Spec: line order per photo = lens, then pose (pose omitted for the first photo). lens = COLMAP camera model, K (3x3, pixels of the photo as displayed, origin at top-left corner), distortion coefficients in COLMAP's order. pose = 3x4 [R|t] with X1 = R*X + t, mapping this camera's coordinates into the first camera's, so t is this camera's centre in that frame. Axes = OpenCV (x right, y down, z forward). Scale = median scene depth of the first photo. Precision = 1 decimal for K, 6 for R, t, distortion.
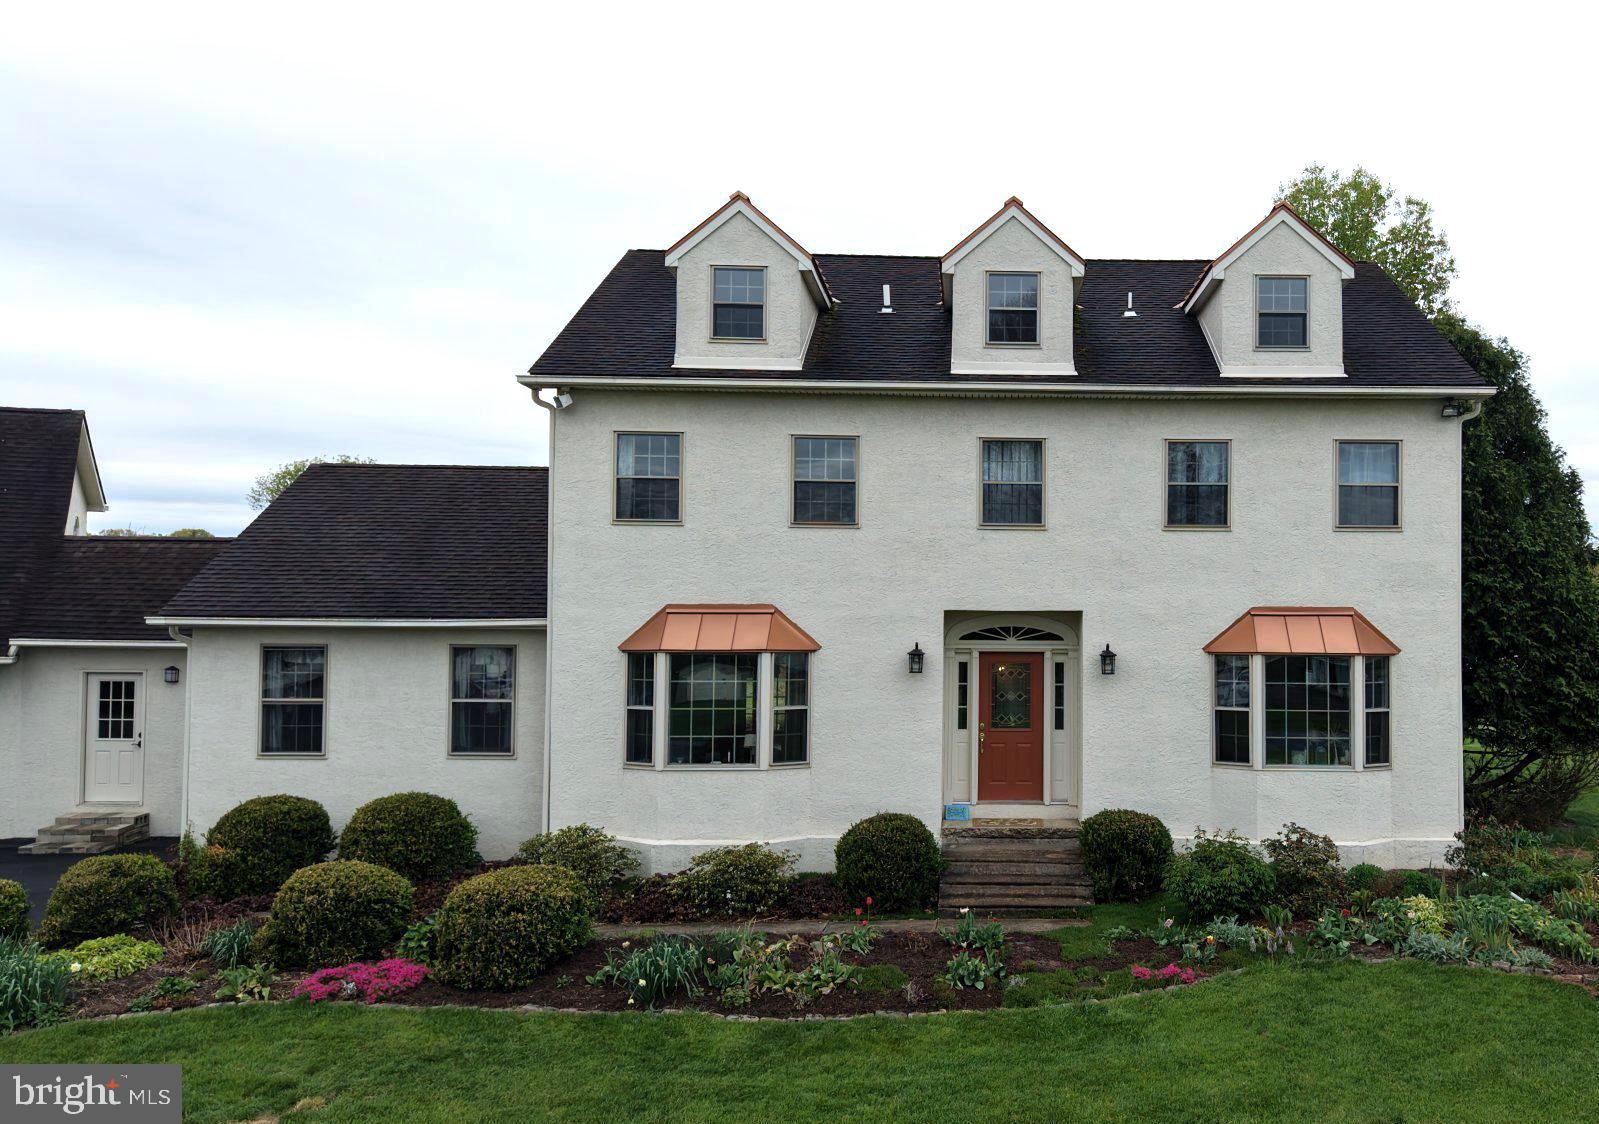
lens RADIAL K [[1094.0, 0, 799.5], [0, 1094.0, 562.0], [0, 0, 1]] dist [-0.000556, -0.041127]
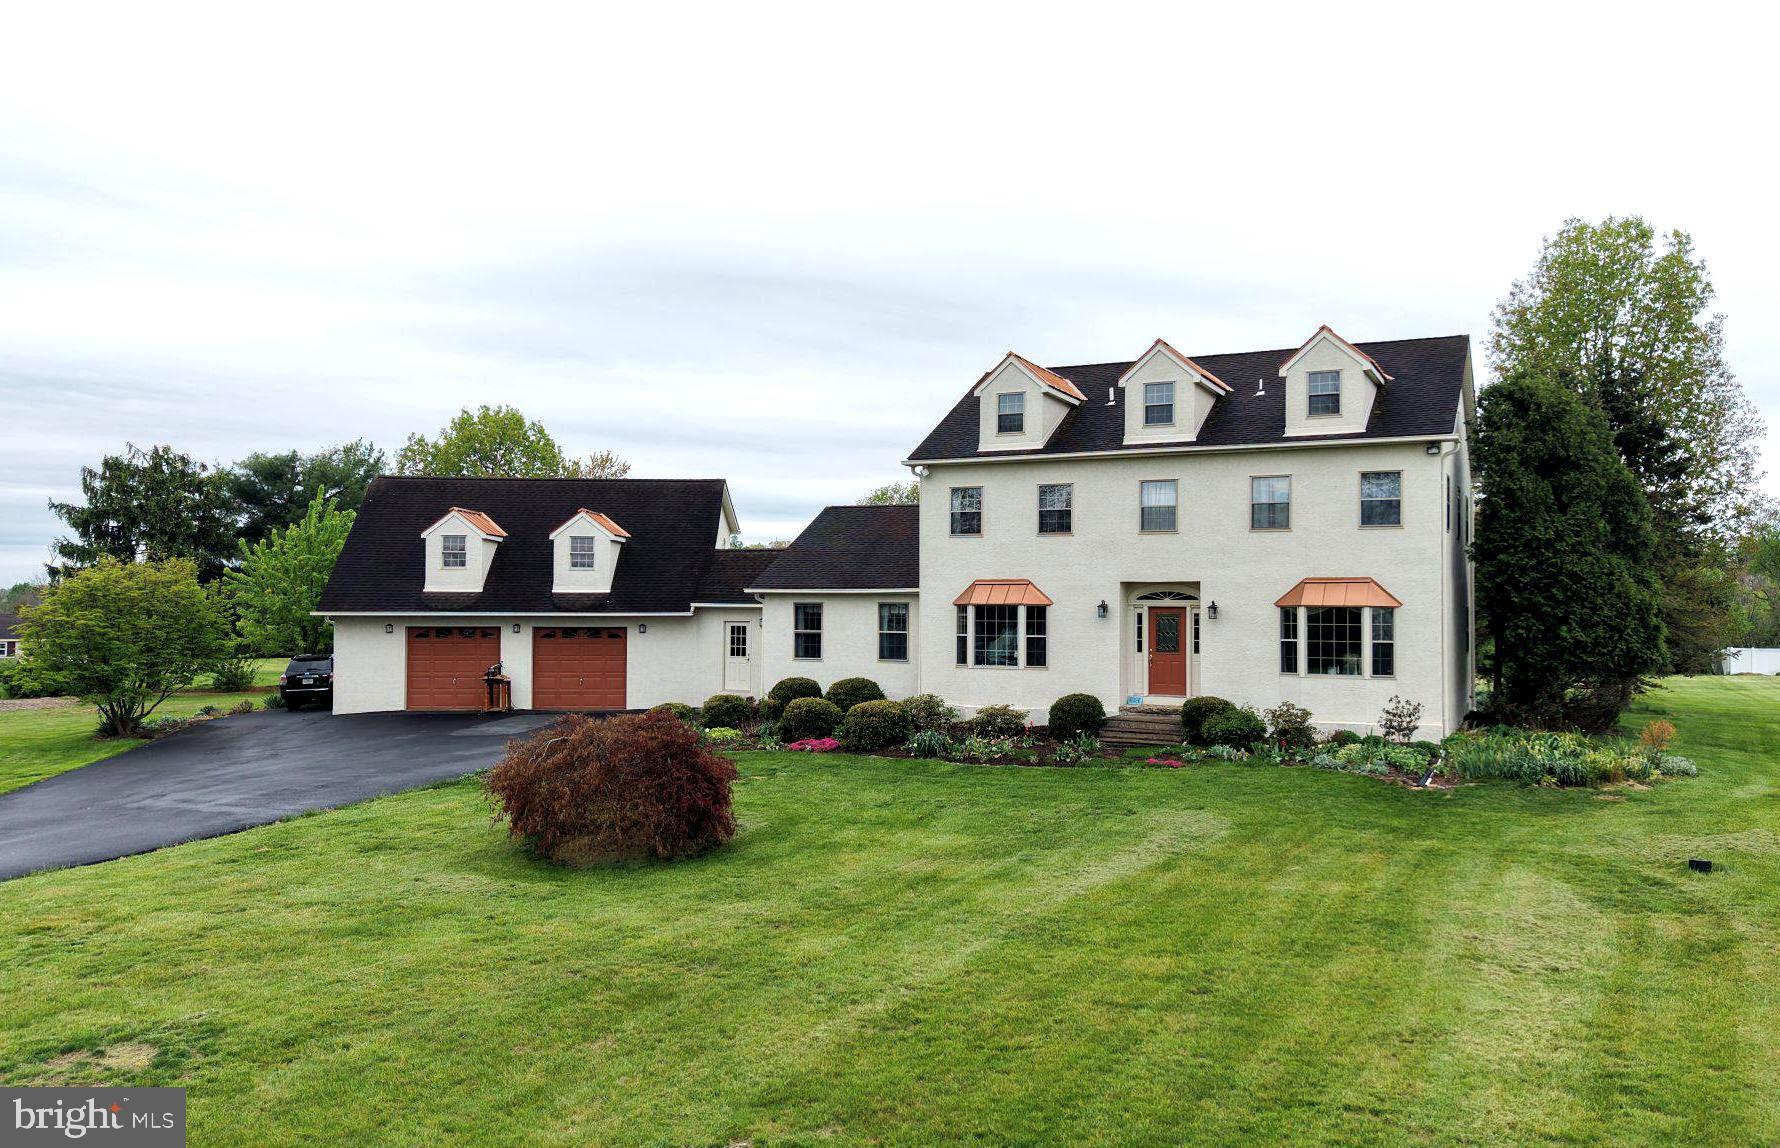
lens RADIAL K [[1492.4, 0, 890.0], [0, 1492.4, 574.0], [0, 0, 1]] dist [0.001920, -0.000702]
pose [[0.863313, -0.014622, -0.504458, 1.012767], [0.012656, 0.999893, -0.007323, 0.045096], [0.504511, -0.000063, 0.863405, -1.235022]]
